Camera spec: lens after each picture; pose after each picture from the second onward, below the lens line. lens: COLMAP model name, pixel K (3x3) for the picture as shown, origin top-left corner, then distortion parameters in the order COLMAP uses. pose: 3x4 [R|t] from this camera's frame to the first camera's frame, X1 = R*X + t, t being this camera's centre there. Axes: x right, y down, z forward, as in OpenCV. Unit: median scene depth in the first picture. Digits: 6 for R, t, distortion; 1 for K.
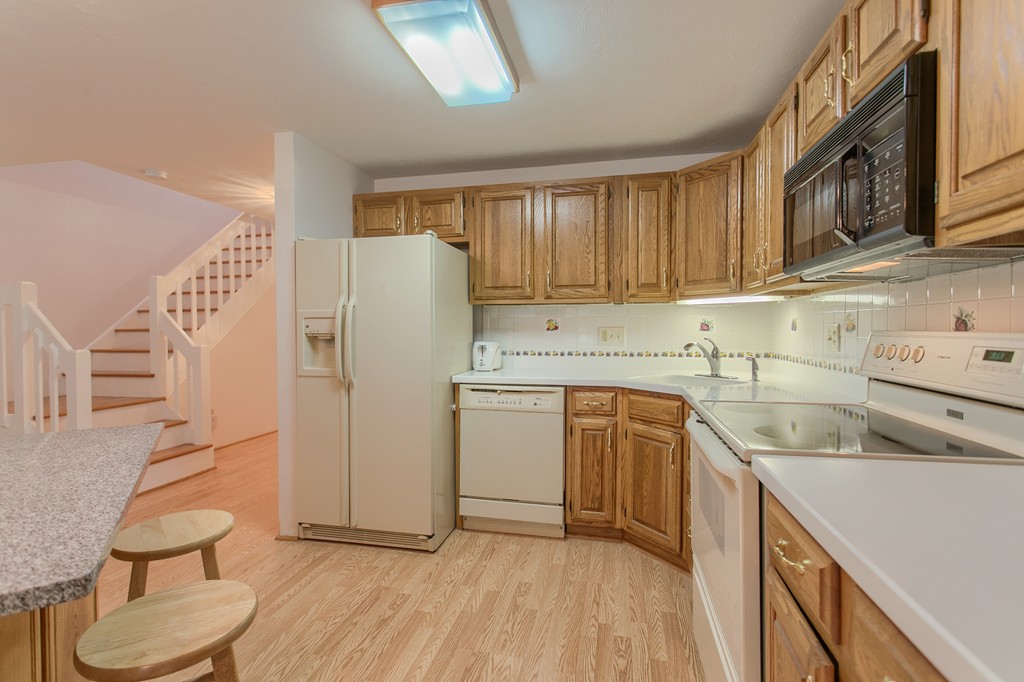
lens RADIAL K [[484.6, 0, 506.6], [0, 484.6, 337.1], [0, 0, 1]] dist [0.003324, 0.000043]
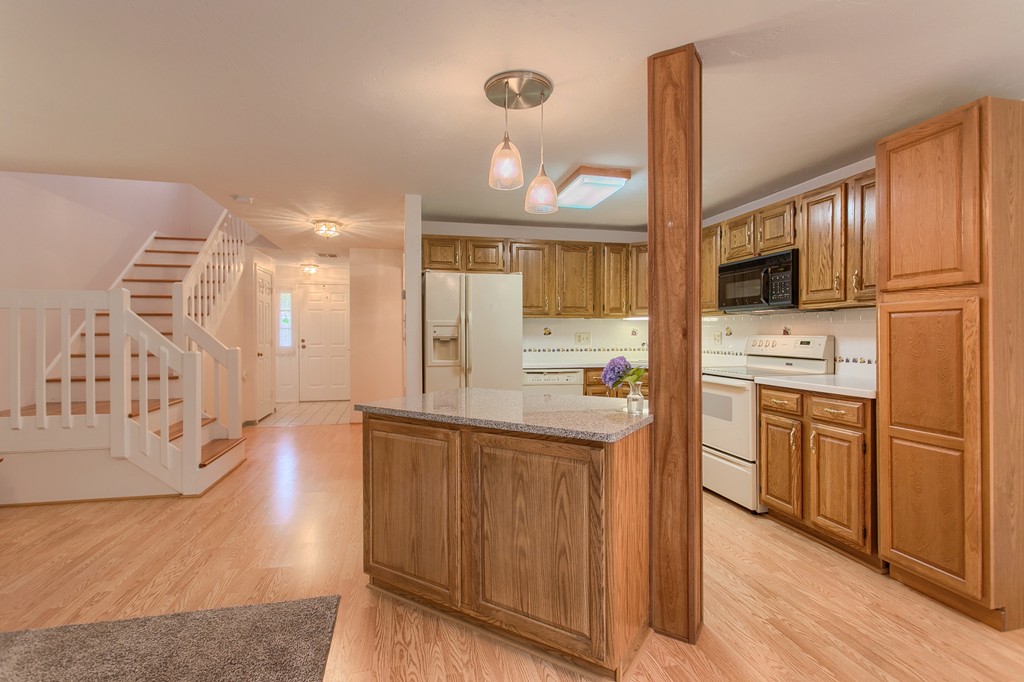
lens RADIAL K [[484.6, 0, 509.0], [0, 484.6, 337.9], [0, 0, 1]] dist [0.003324, 0.000043]
pose [[0.901638, -0.001102, 0.432490, -0.777397], [0.005311, 0.999950, -0.008524, 0.008852], [-0.432459, 0.009982, 0.901599, -0.371109]]
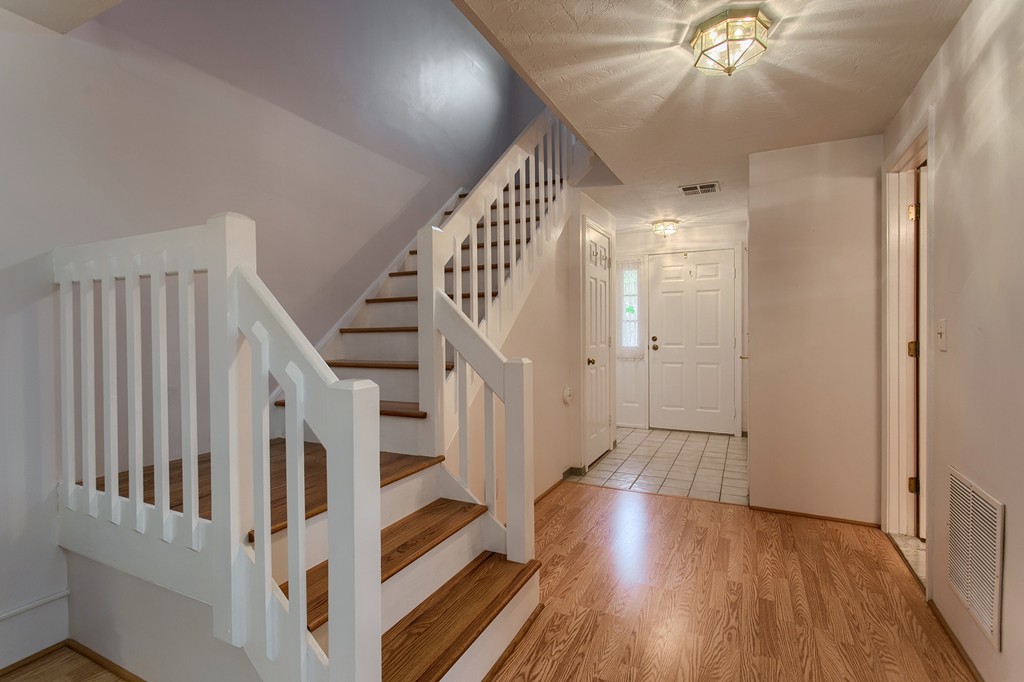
lens RADIAL K [[484.6, 0, 508.9], [0, 484.6, 337.3], [0, 0, 1]] dist [0.003324, 0.000043]
pose [[0.972595, -0.000180, -0.232507, -0.750331], [-0.000299, 0.999998, -0.002024, -0.007141], [0.232507, 0.002038, 0.972593, 0.734836]]
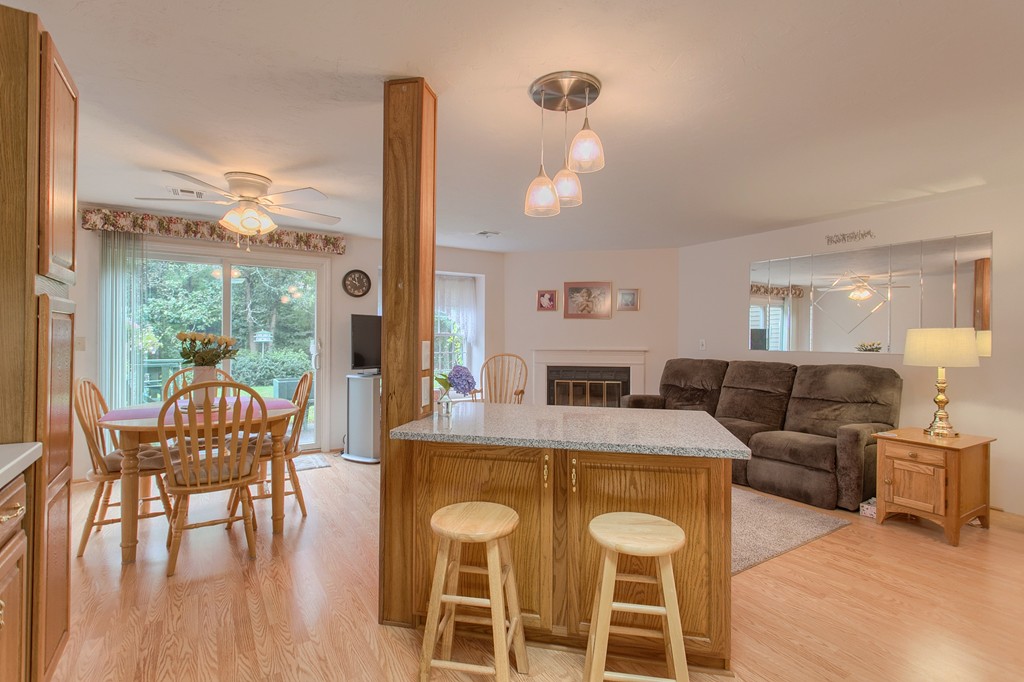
lens RADIAL K [[484.6, 0, 510.8], [0, 484.6, 340.0], [0, 0, 1]] dist [0.003324, 0.000043]
pose [[-0.700774, 0.001734, -0.713381, 0.152697], [-0.017021, 0.999672, 0.019151, -0.023569], [0.713180, 0.025563, -0.700515, 0.775577]]
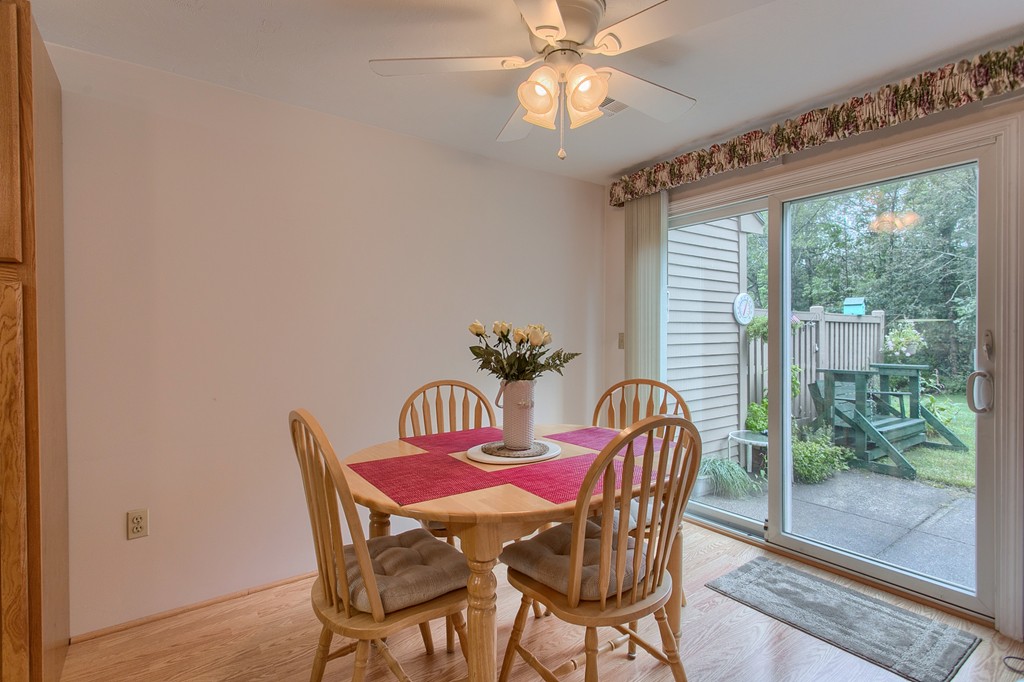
lens RADIAL K [[484.6, 0, 509.0], [0, 484.6, 335.8], [0, 0, 1]] dist [0.003324, 0.000043]
pose [[-0.751984, 0.000739, 0.659181, -0.561123], [0.014547, 0.999774, 0.015474, 0.000226], [-0.659021, 0.021226, -0.751825, -0.000846]]
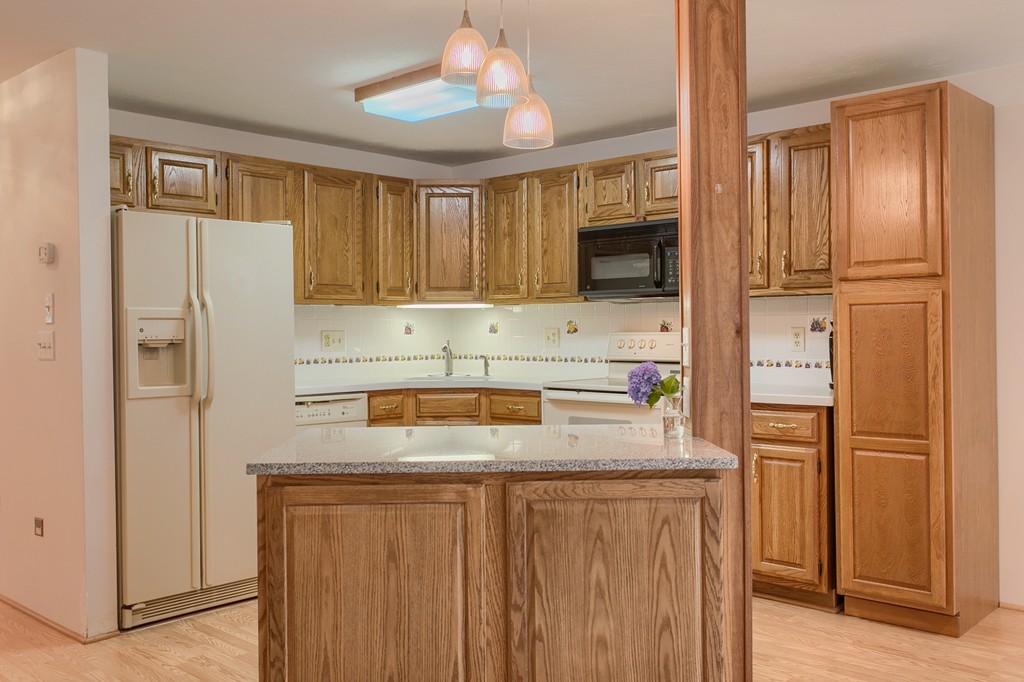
lens RADIAL K [[939.7, 0, 511.1], [0, 939.7, 338.6], [0, 0, 1]] dist [0.007971, 0.000000]
pose [[0.503065, -0.008525, 0.864207, -1.257160], [0.020651, 0.999784, -0.002159, 0.004832], [-0.864002, 0.018933, 0.503132, -0.178251]]
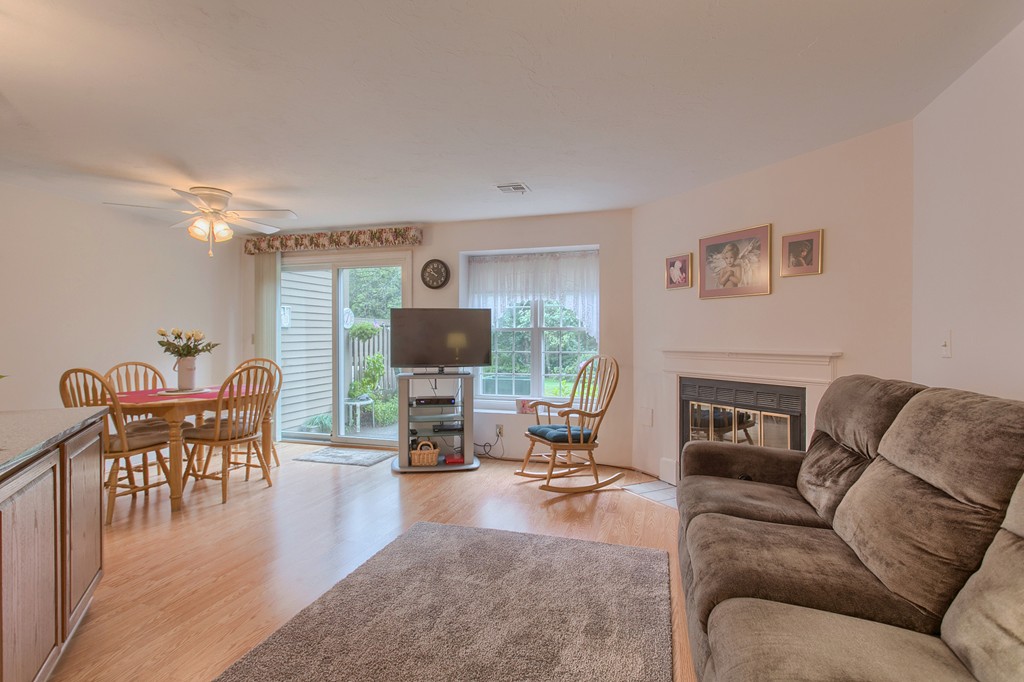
lens RADIAL K [[513.1, 0, 509.8], [0, 513.1, 336.0], [0, 0, 1]] dist [-0.007193, 0.002965]
pose [[-0.997069, 0.002197, 0.076476, -1.130460], [0.003719, 0.999798, 0.019763, -0.012770], [-0.076417, 0.019989, -0.996876, 0.828851]]
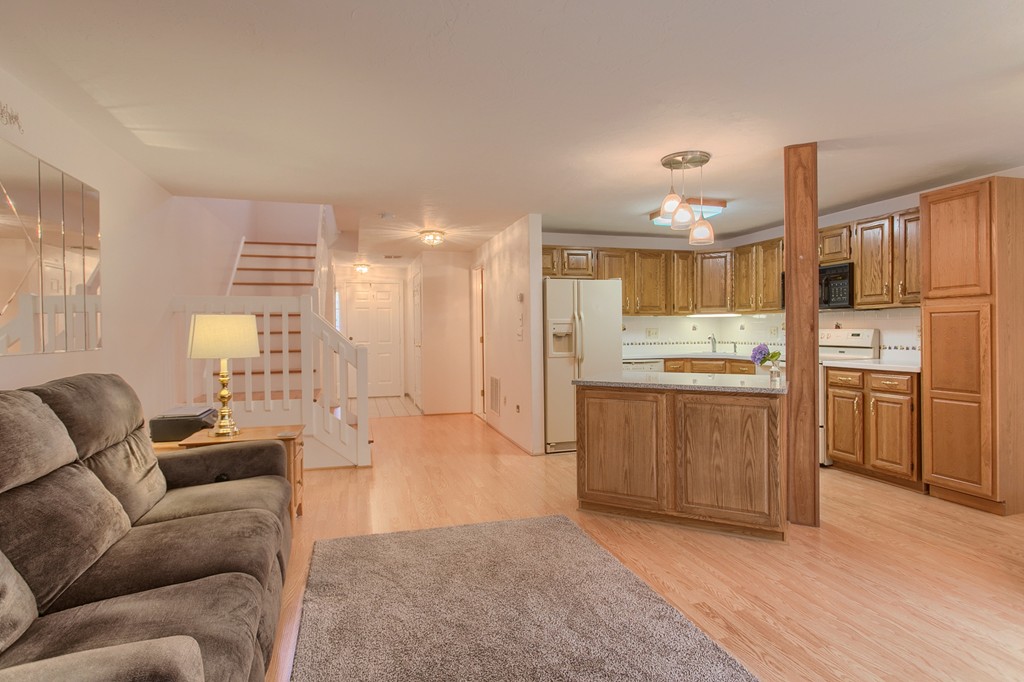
lens RADIAL K [[536.3, 0, 508.6], [0, 536.3, 338.2], [0, 0, 1]] dist [-0.005777, 0.003474]
pose [[0.875483, -0.011900, 0.483103, -1.374153], [0.014613, 0.999892, -0.001852, 0.012375], [-0.483028, 0.008681, 0.875562, -0.556981]]
